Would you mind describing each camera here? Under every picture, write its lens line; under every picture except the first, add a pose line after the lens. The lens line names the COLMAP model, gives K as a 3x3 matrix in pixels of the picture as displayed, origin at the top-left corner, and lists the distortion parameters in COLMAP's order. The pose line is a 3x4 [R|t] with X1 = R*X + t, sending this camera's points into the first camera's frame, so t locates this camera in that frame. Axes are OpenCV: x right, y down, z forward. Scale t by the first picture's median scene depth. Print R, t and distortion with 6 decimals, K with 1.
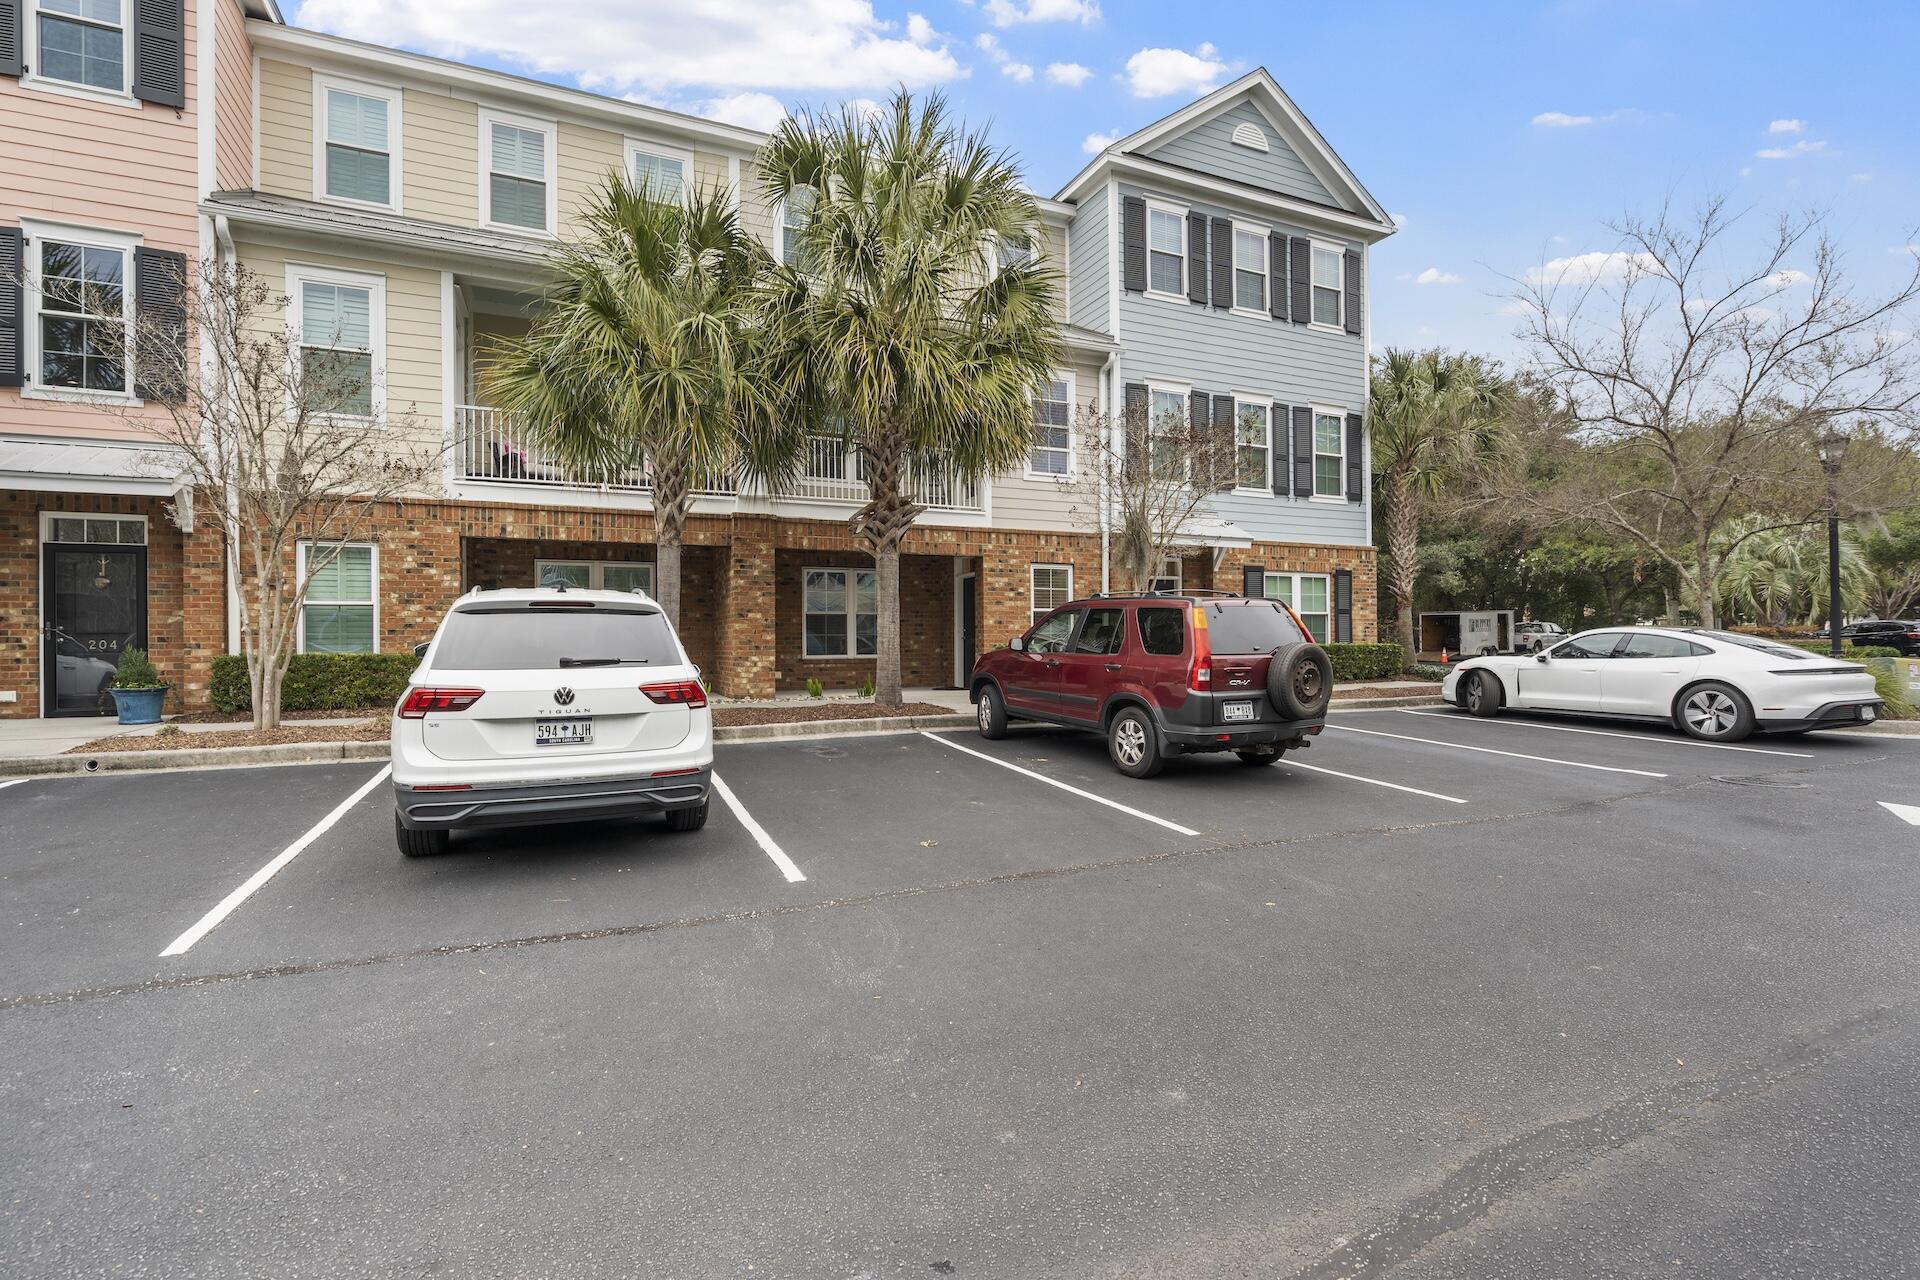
lens RADIAL K [[867.5, 0, 956.8], [0, 867.5, 636.1], [0, 0, 1]] dist [-0.001672, 0.000536]
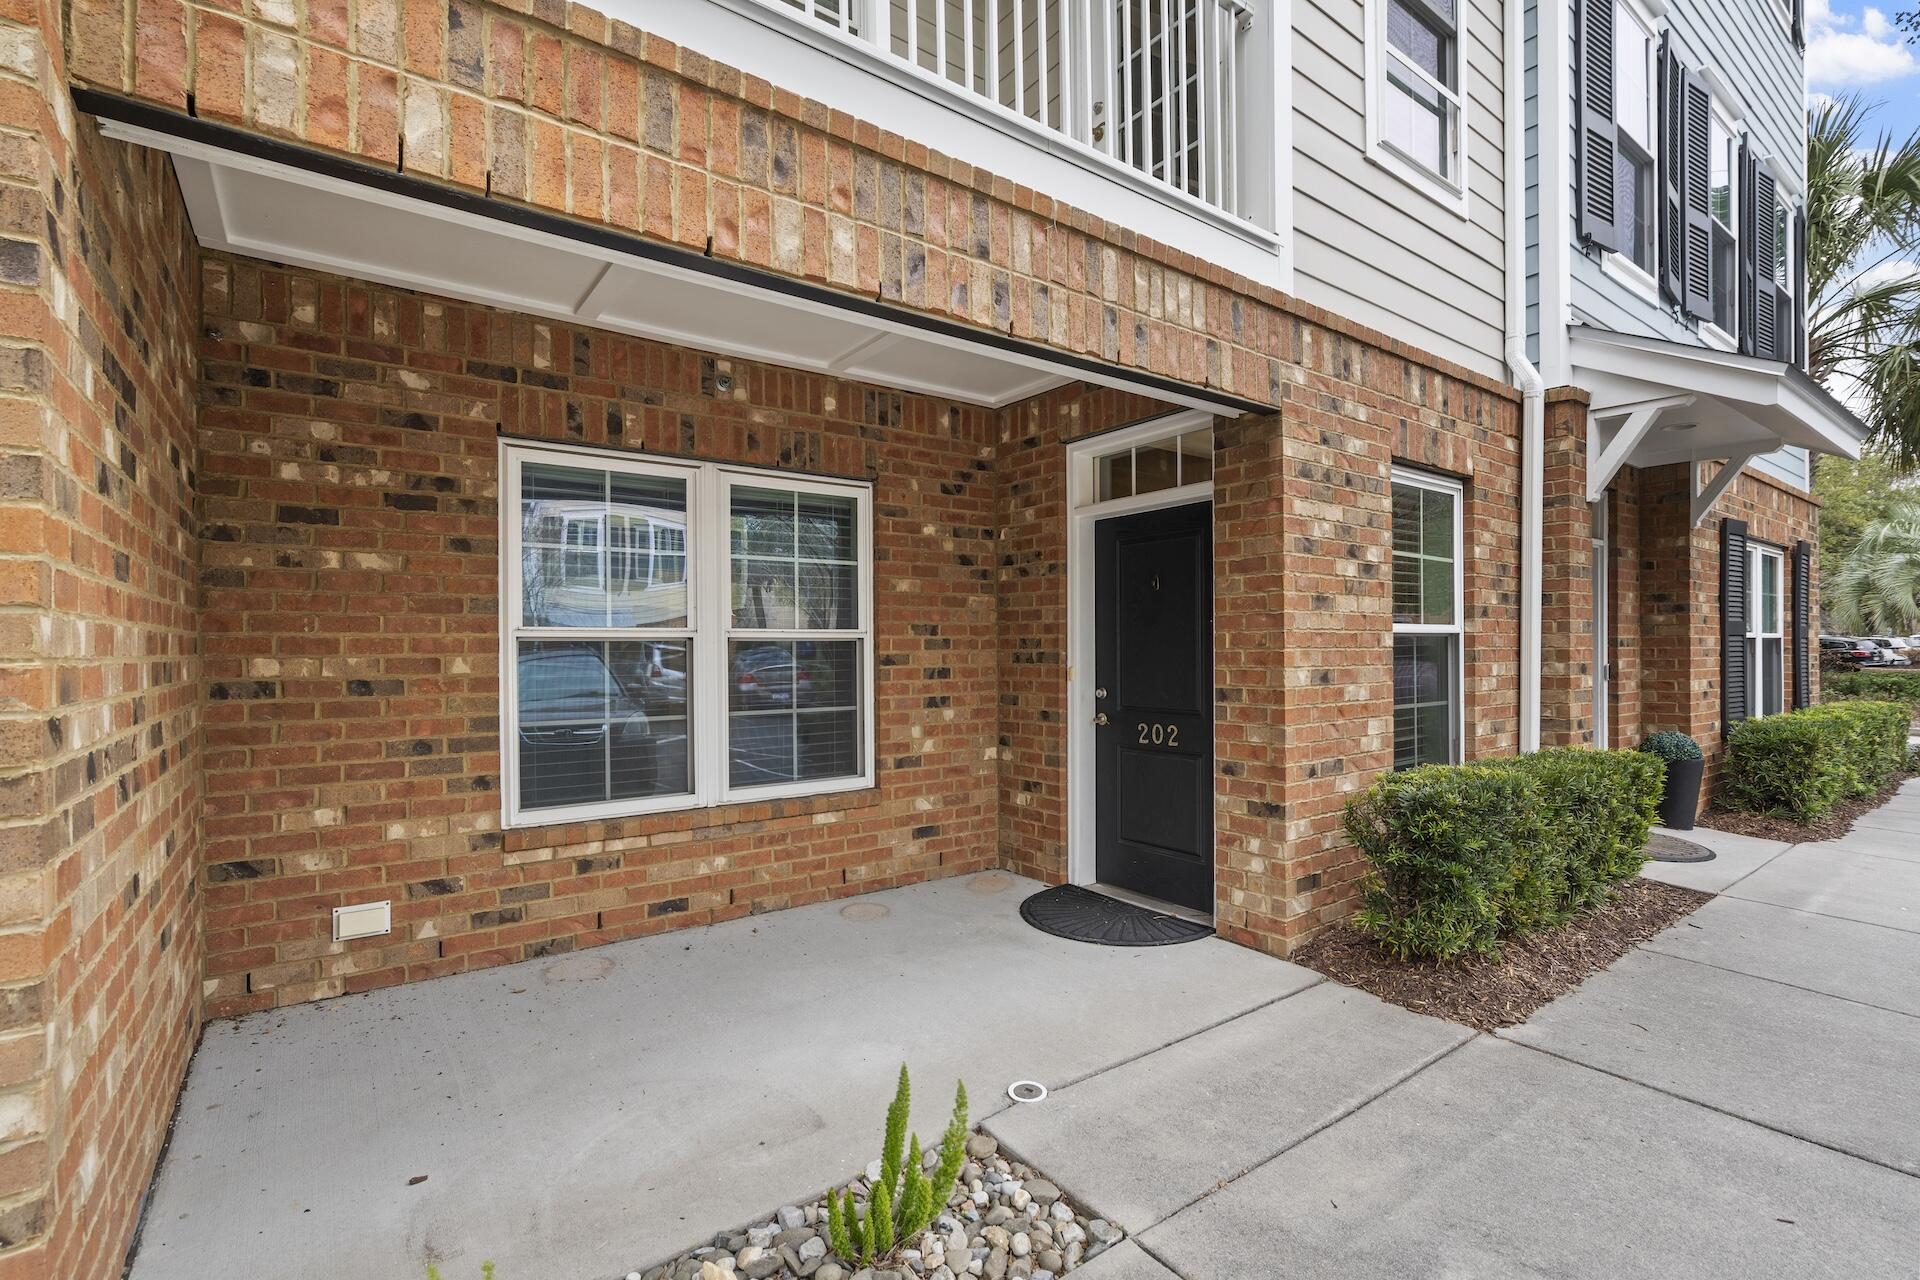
lens RADIAL K [[867.5, 0, 957.5], [0, 867.5, 647.7], [0, 0, 1]] dist [-0.001672, 0.000536]
pose [[0.979423, 0.002353, 0.201803, -0.106017], [-0.003782, 0.999970, 0.006694, -0.025689], [-0.201782, -0.007319, 0.979403, 0.762294]]
